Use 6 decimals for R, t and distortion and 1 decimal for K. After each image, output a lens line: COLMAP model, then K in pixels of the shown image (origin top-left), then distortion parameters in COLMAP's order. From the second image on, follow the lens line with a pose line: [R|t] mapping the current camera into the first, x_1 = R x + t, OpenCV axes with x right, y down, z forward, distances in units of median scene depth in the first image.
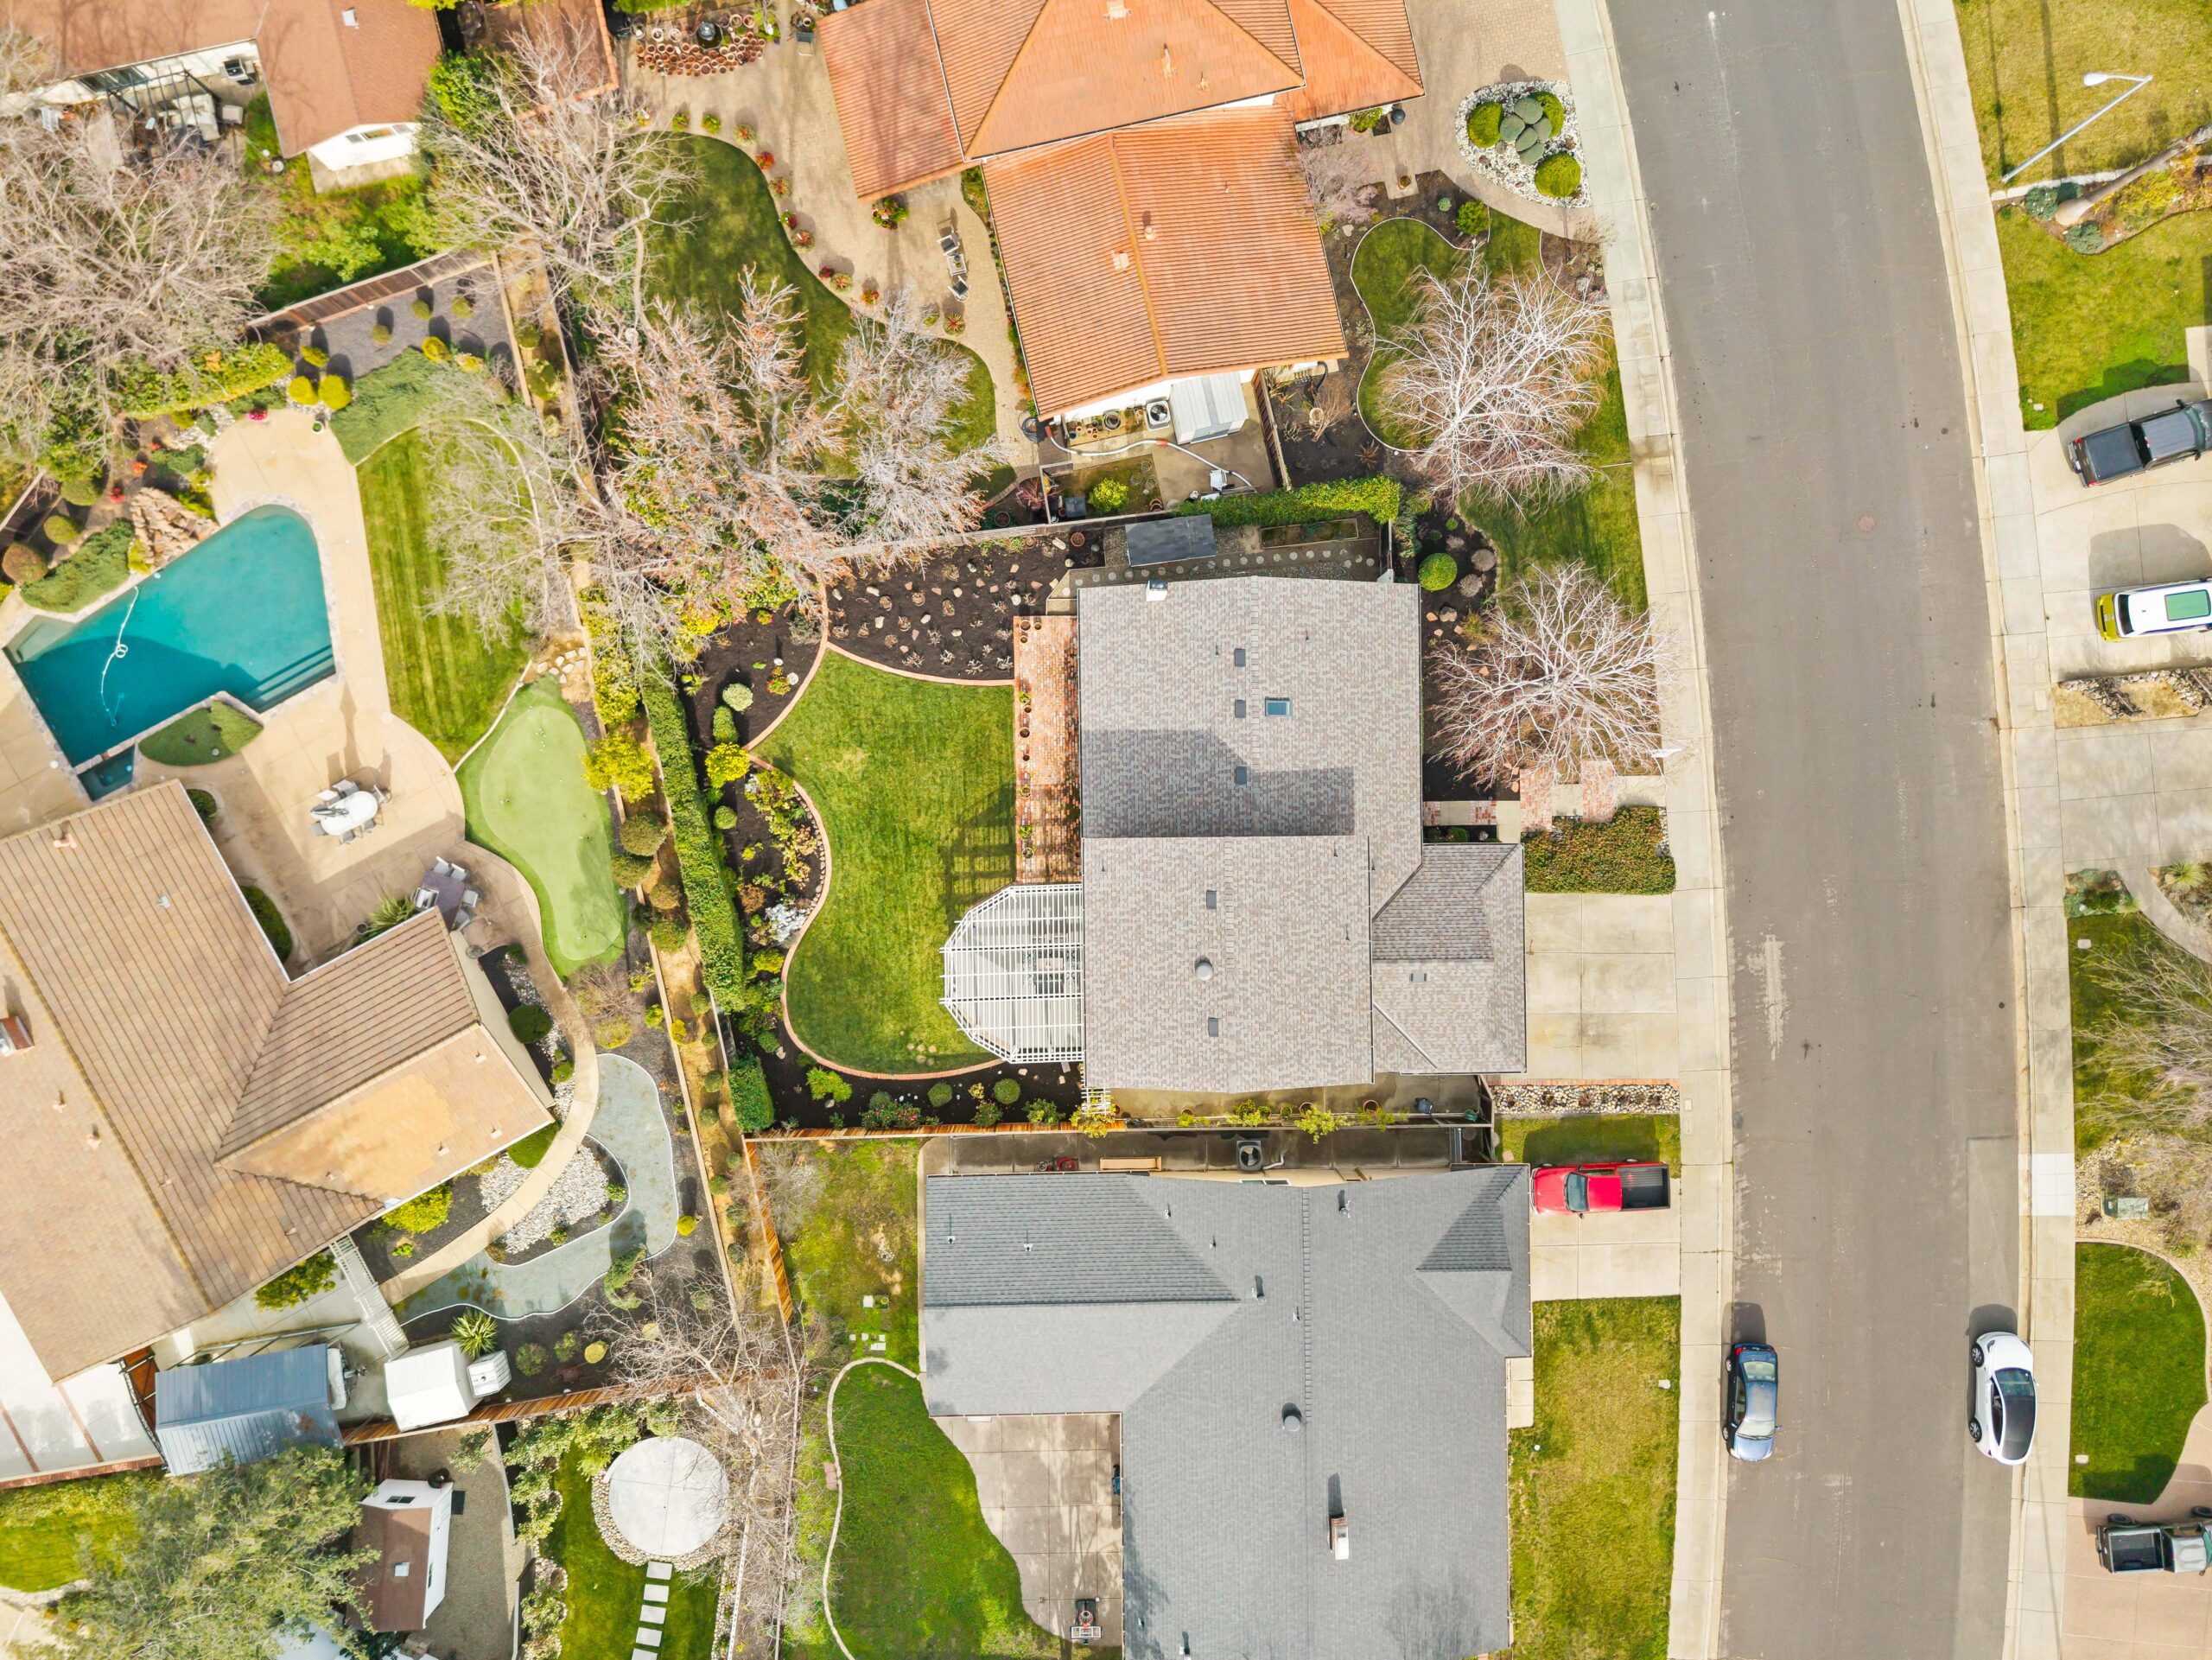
lens RADIAL K [[1492.6, 0, 1105.4], [0, 1492.6, 772.4], [0, 0, 1]] dist [0.006301, -0.001014]
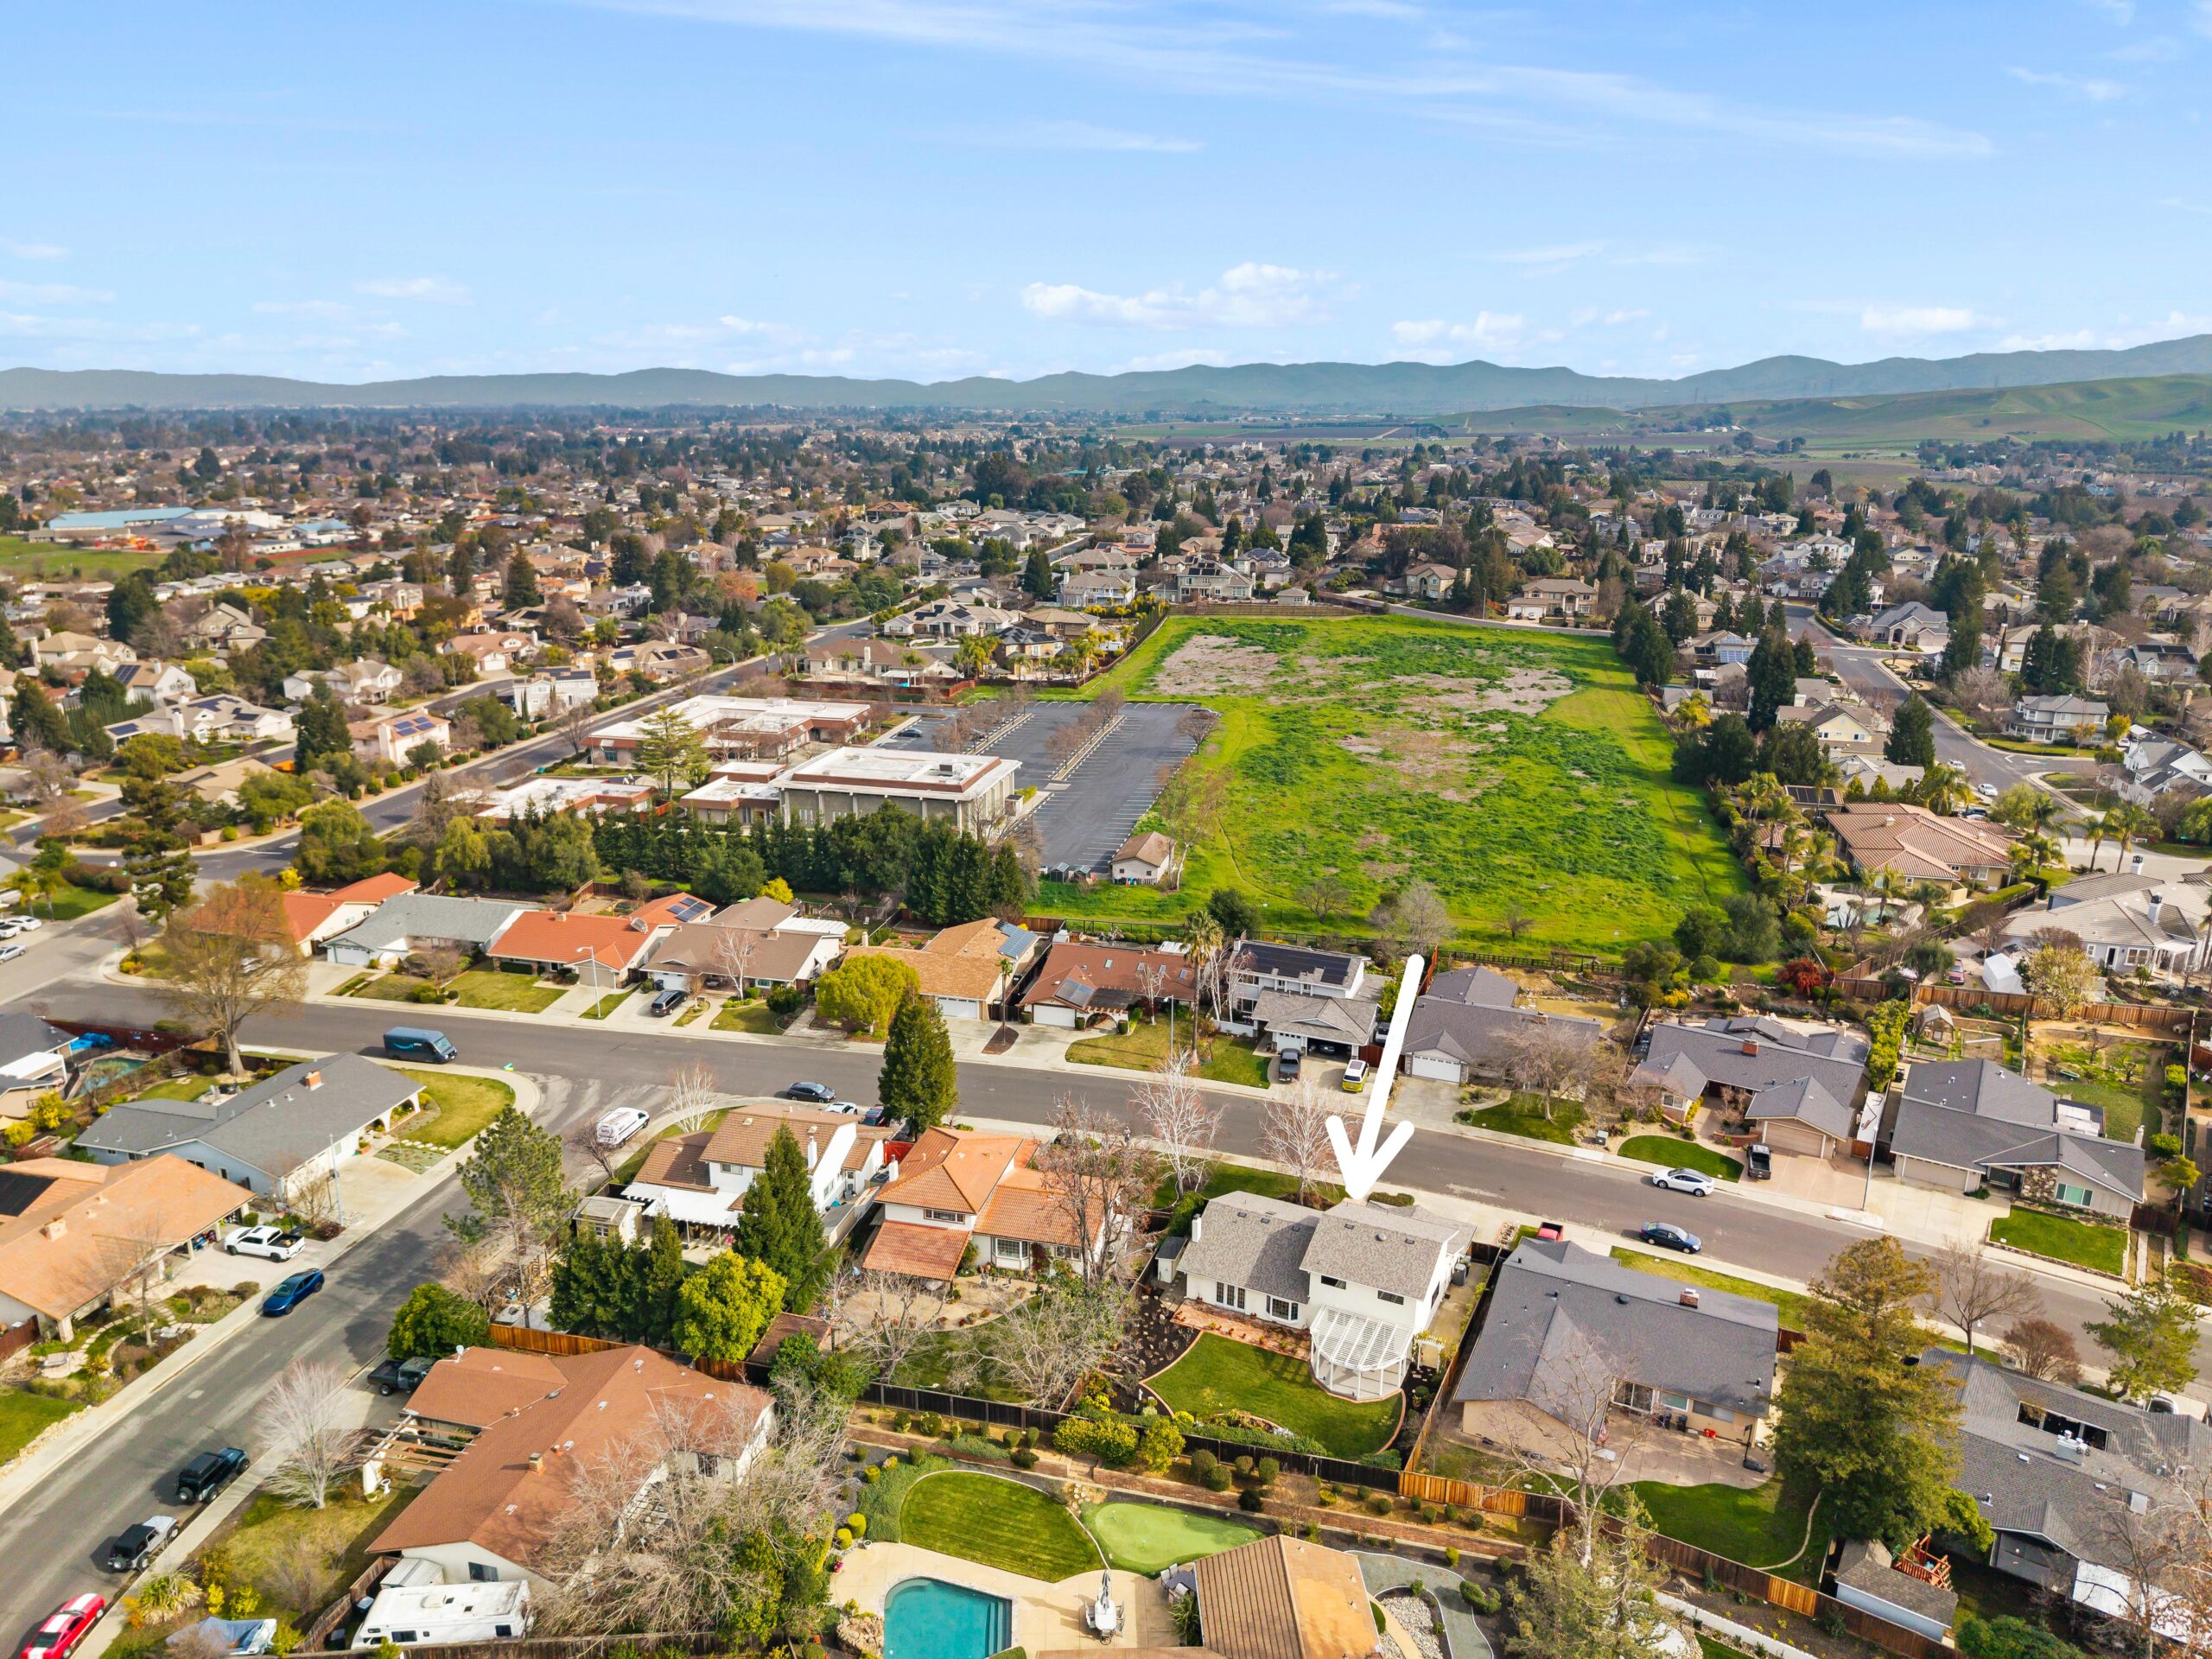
lens RADIAL K [[1486.4, 0, 1106.0], [0, 1486.4, 829.5], [0, 0, 1]] dist [0.026856, -0.018253]
pose [[0.452082, -0.257926, 0.853871, -1.508133], [0.891932, 0.121190, -0.435626, 0.551391], [0.008879, 0.958534, 0.284841, -0.122651]]
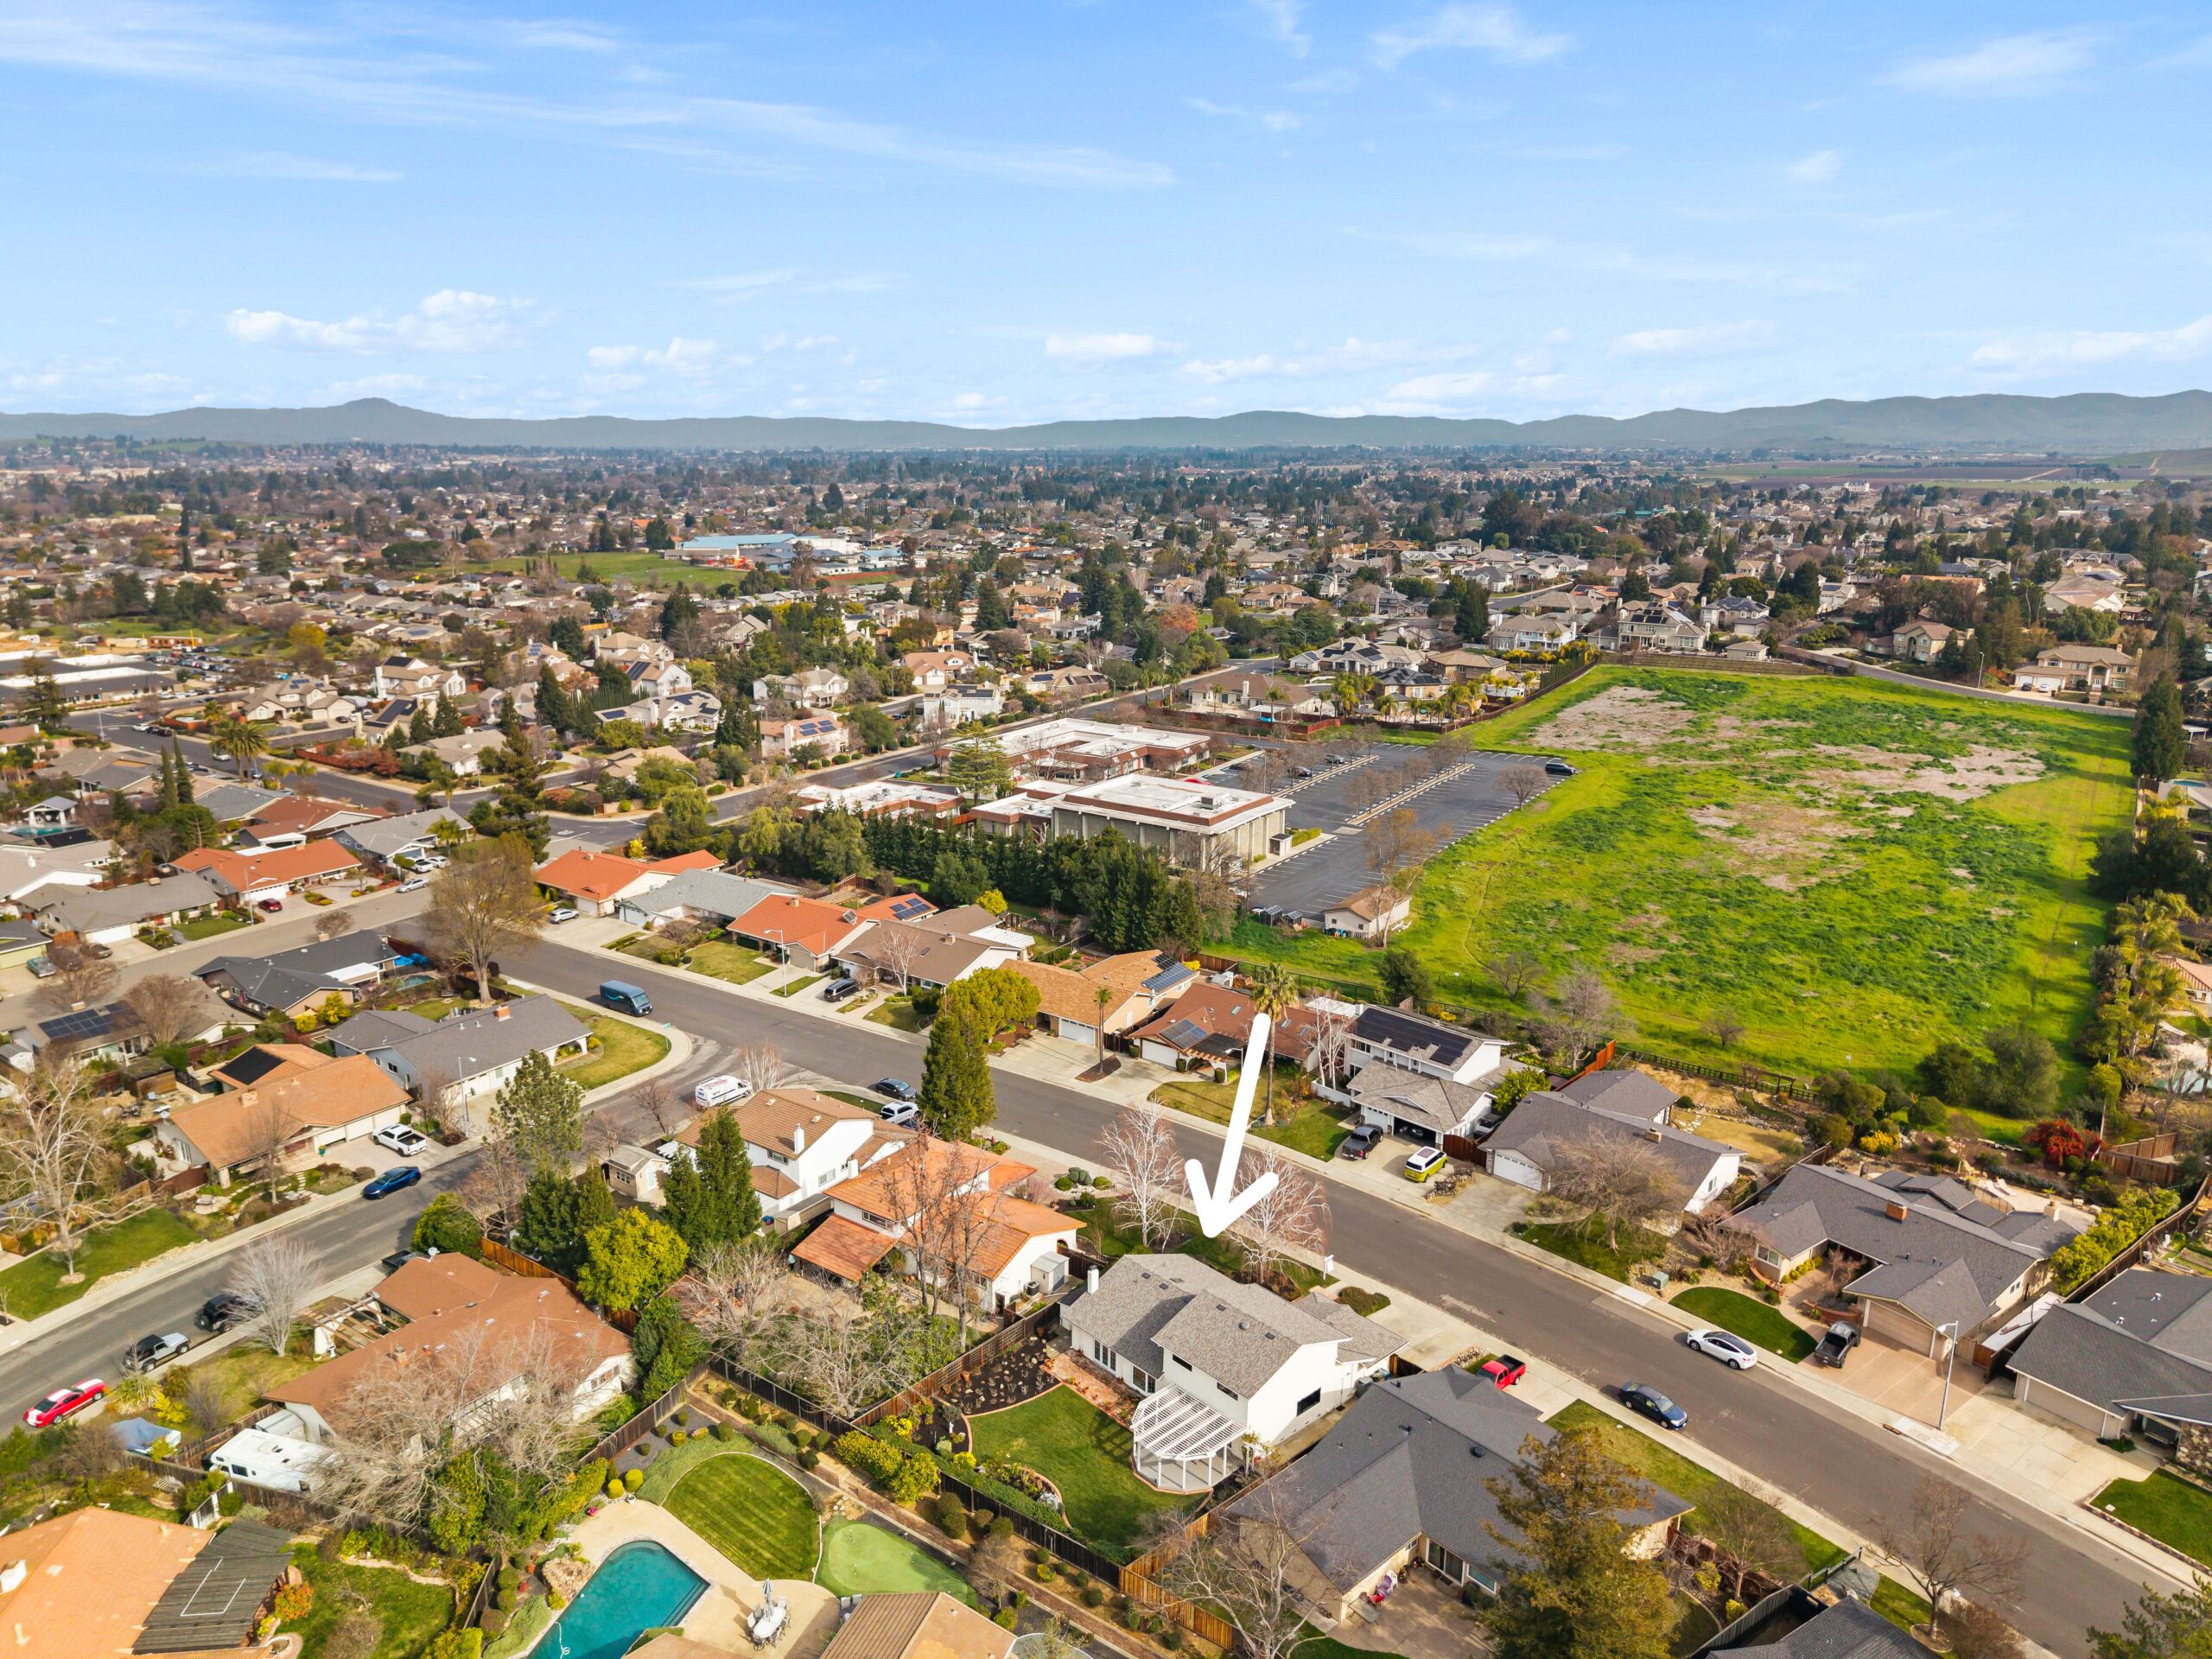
lens RADIAL K [[1486.4, 0, 1106.0], [0, 1486.4, 829.5], [0, 0, 1]] dist [0.026856, -0.018253]
pose [[0.749557, -0.179895, 0.637026, -1.031309], [0.661793, 0.183390, -0.726910, 1.135991], [0.013943, 0.966440, 0.256514, -0.104633]]
